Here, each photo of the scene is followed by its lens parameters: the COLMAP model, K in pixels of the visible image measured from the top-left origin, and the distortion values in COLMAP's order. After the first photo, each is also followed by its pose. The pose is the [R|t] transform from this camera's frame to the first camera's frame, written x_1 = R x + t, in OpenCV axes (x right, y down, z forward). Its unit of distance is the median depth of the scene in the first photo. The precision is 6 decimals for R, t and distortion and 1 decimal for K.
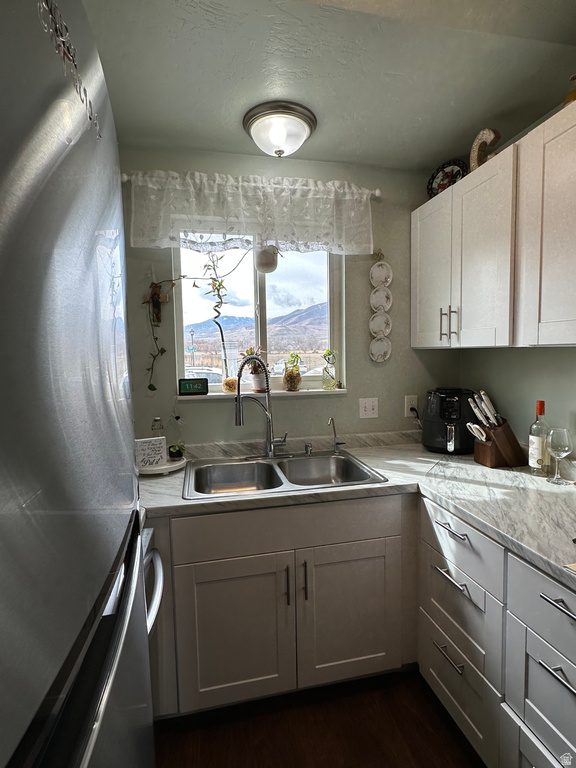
lens RADIAL K [[402.1, 0, 286.9], [0, 402.1, 382.0], [0, 0, 1]] dist [-0.002767, -0.000419]
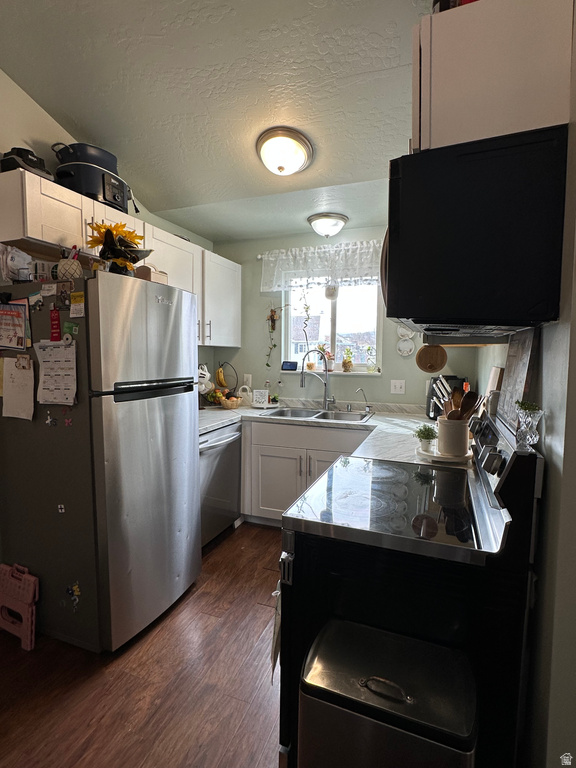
lens RADIAL K [[402.1, 0, 287.2], [0, 402.1, 382.6], [0, 0, 1]] dist [-0.002767, -0.000419]
pose [[0.835395, 0.068000, -0.545427, 0.755203], [-0.059897, 0.997671, 0.032643, 0.028387], [0.546376, 0.005399, 0.837523, -0.518432]]
